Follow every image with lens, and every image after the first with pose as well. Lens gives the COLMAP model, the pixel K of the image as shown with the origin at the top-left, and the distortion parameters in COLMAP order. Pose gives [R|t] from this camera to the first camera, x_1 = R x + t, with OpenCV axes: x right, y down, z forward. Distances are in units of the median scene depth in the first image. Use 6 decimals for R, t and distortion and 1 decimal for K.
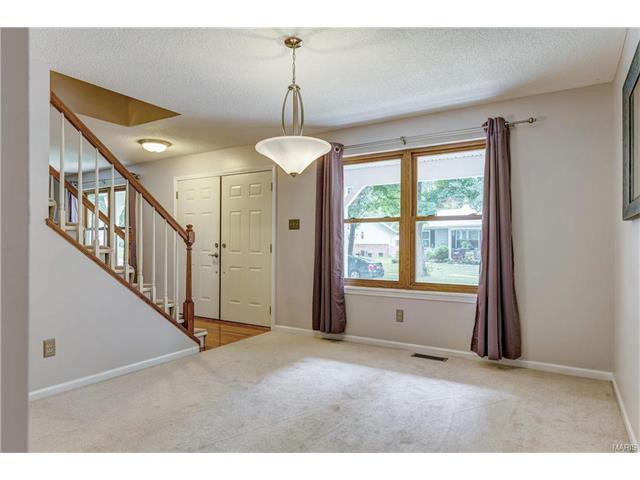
lens RADIAL K [[359.9, 0, 320.0], [0, 359.9, 240.0], [0, 0, 1]] dist [-0.000943, -0.000011]
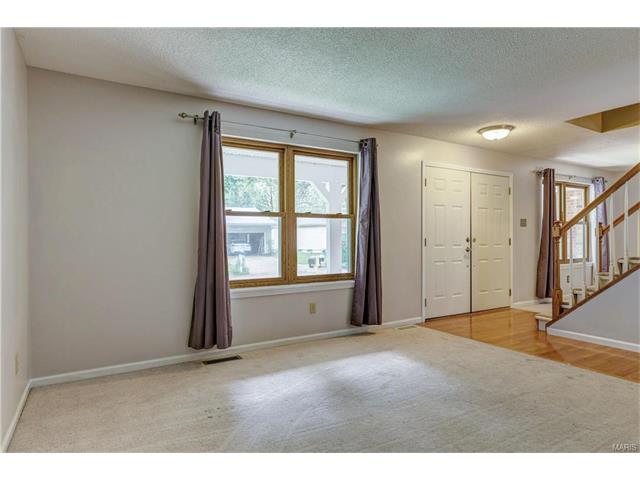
lens RADIAL K [[393.6, 0, 322.6], [0, 393.6, 237.4], [0, 0, 1]] dist [-0.001819, 0.000249]
pose [[0.495774, -0.001294, 0.868450, -1.449519], [-0.000934, 0.999998, 0.002023, 0.006226], [-0.868451, -0.001814, 0.495772, 0.805726]]
